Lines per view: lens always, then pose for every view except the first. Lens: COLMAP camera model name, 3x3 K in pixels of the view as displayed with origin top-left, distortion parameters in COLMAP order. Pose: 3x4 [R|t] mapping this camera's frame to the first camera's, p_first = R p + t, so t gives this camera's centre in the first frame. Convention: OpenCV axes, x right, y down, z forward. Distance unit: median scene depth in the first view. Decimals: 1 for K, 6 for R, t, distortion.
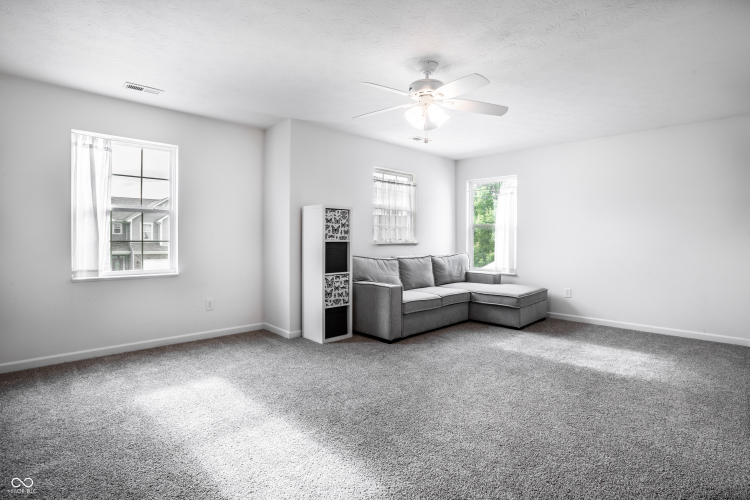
lens RADIAL K [[349.1, 0, 375.9], [0, 349.1, 246.6], [0, 0, 1]] dist [0.000369, -0.000004]
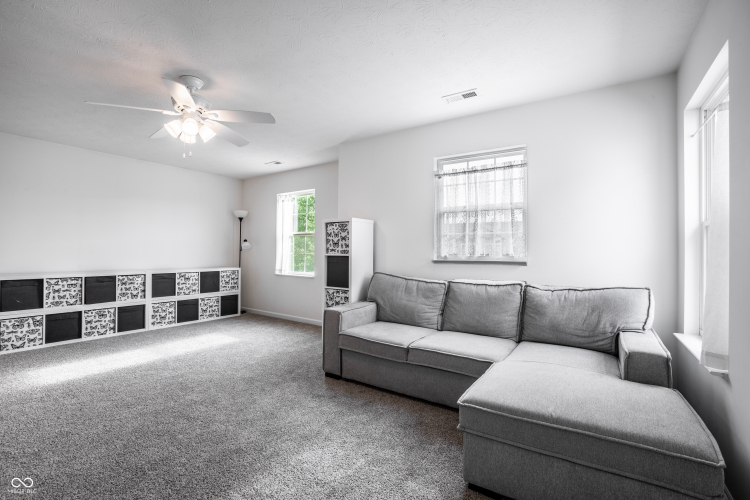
lens RADIAL K [[332.2, 0, 375.9], [0, 332.2, 249.7], [0, 0, 1]] dist [-0.004147, -0.000156]
pose [[0.268948, -0.006159, -0.963135, 0.812946], [-0.028395, 0.999494, -0.014321, -0.020533], [0.962736, 0.031199, 0.268637, 0.850848]]
